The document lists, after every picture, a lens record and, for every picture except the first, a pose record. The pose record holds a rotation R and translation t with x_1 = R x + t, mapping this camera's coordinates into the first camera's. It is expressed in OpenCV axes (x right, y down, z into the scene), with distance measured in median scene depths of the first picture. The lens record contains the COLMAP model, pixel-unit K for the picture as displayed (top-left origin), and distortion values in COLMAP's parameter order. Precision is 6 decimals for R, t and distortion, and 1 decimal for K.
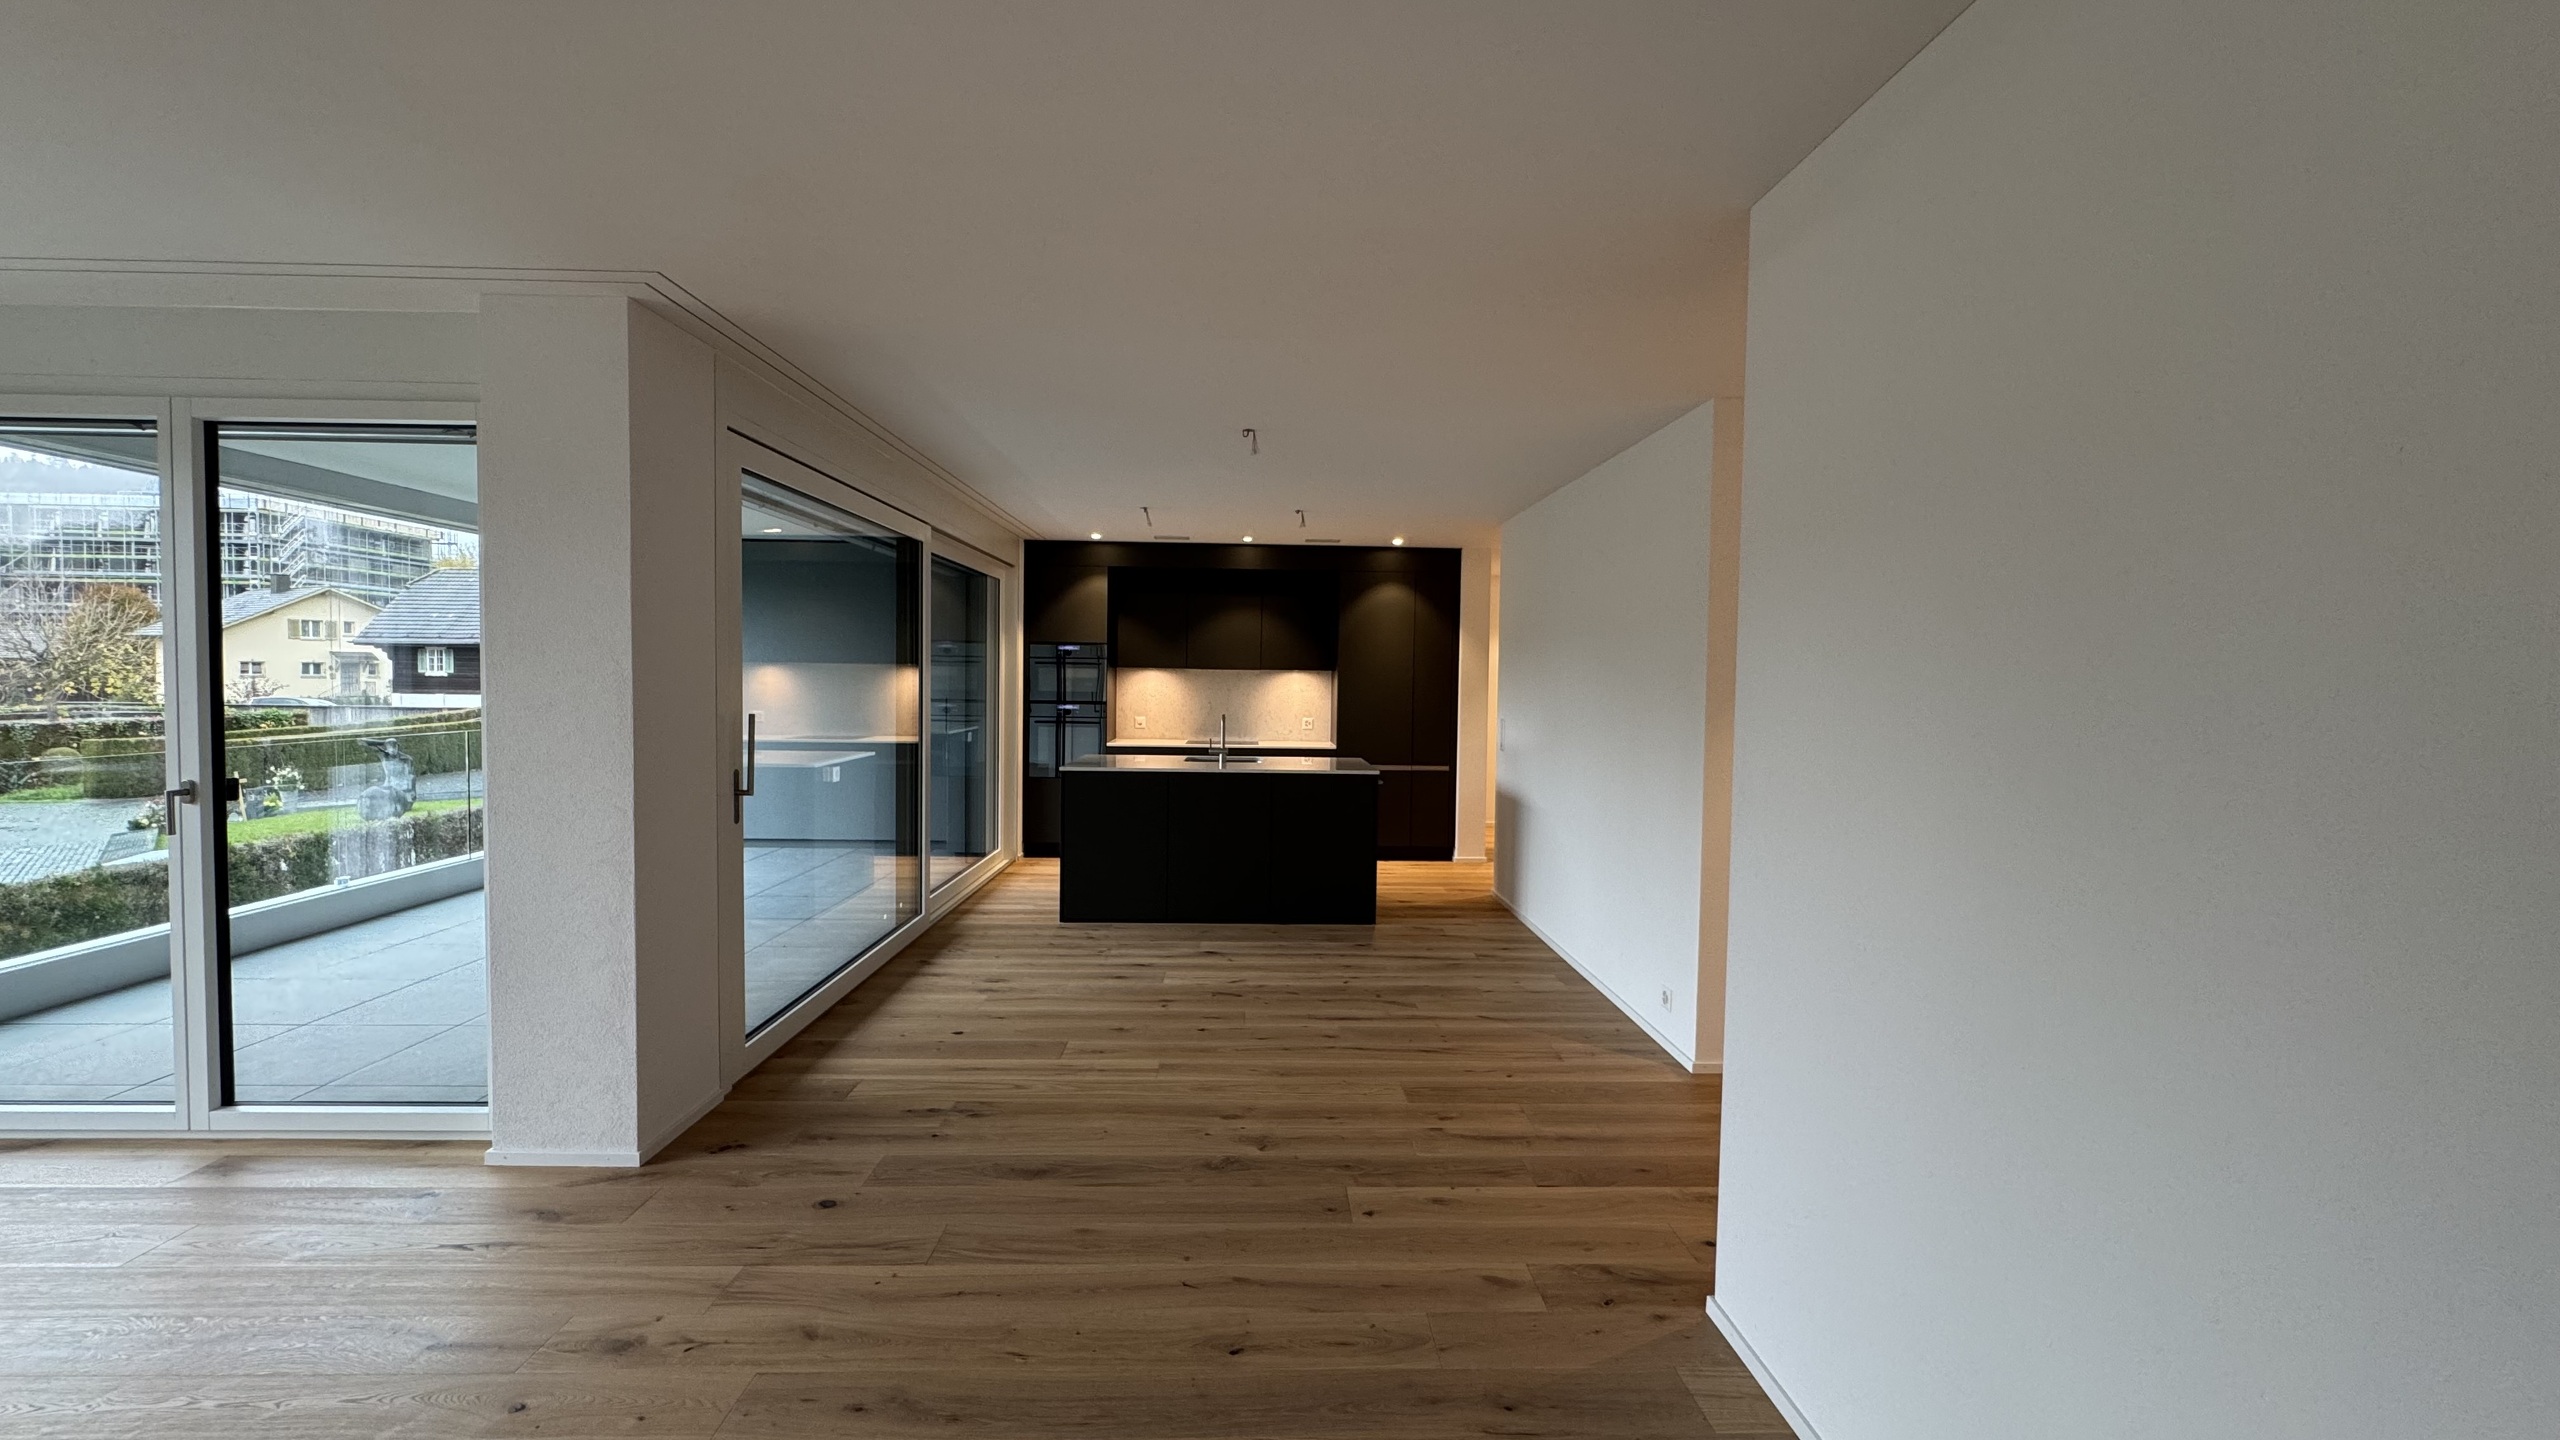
lens RADIAL K [[1024.1, 0, 1277.2], [0, 1024.1, 715.0], [0, 0, 1]] dist [0.001771, 0.000135]
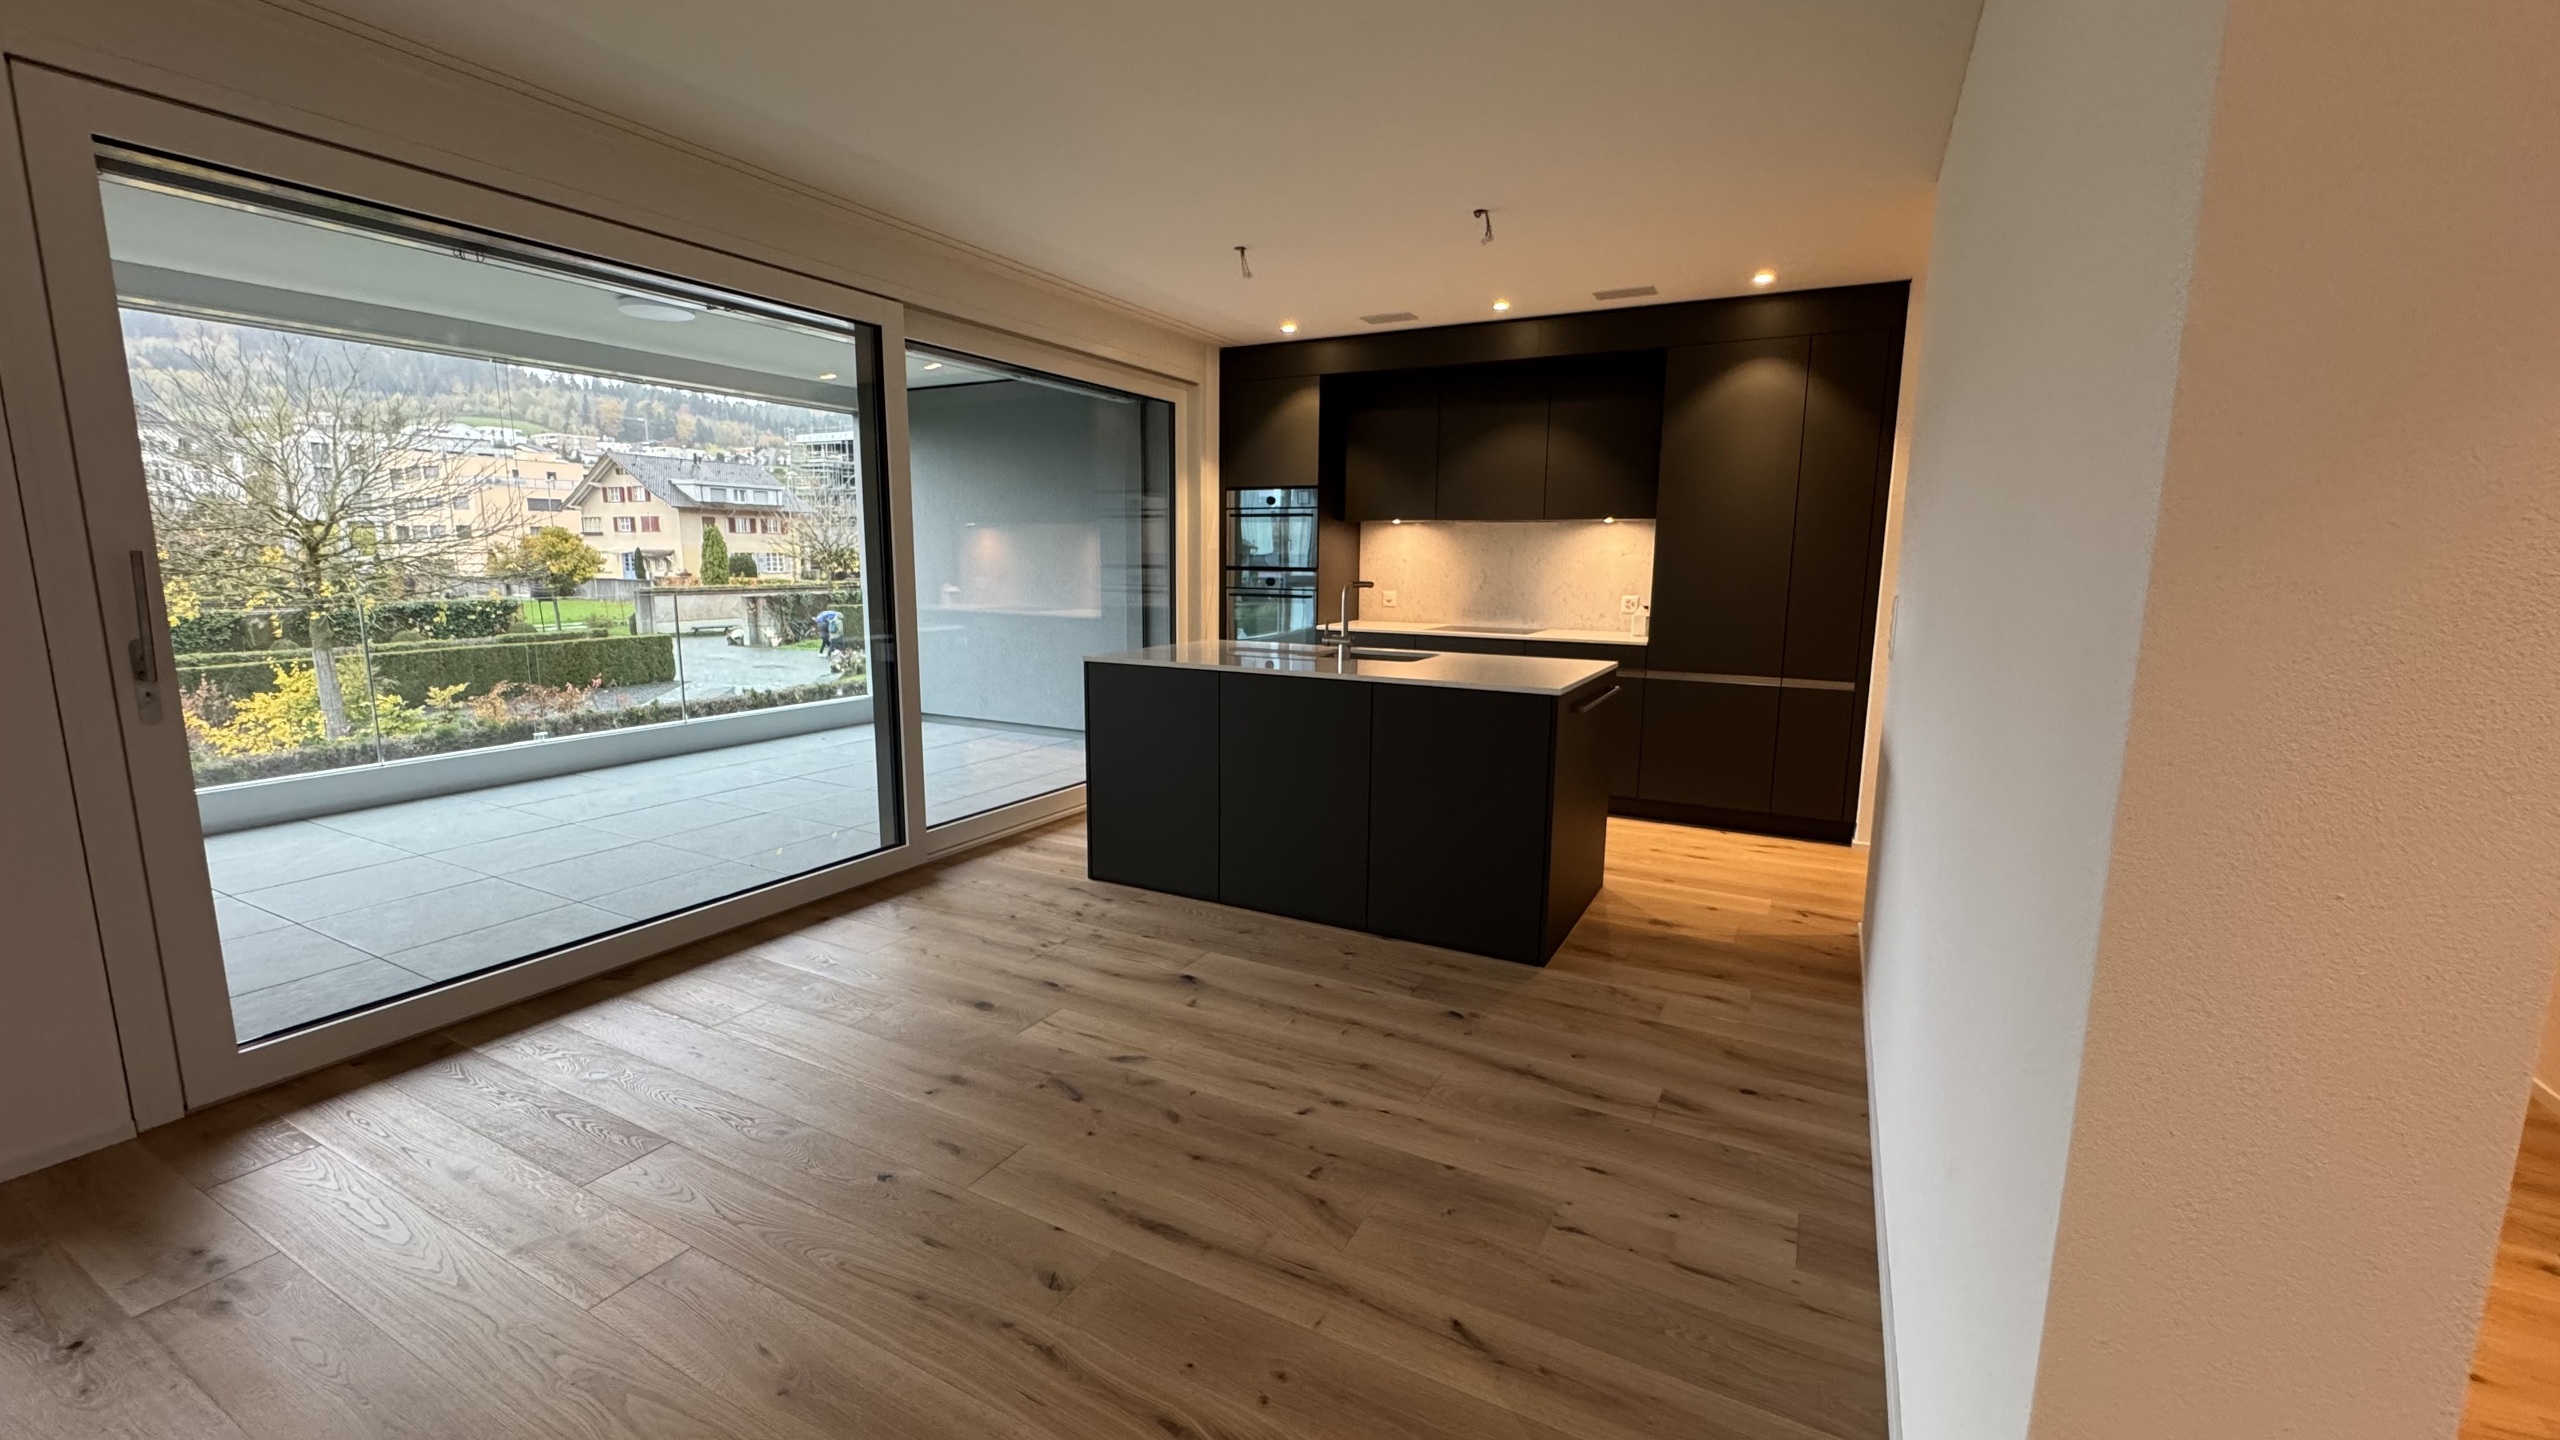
lens RADIAL K [[1036.3, 0, 1279.1], [0, 1036.3, 683.7], [0, 0, 1]] dist [0.016993, -0.000005]
pose [[0.863110, 0.057507, -0.501730, 0.209801], [-0.017186, 0.996265, 0.084624, 0.008114], [0.504723, -0.064417, 0.860875, 0.405060]]
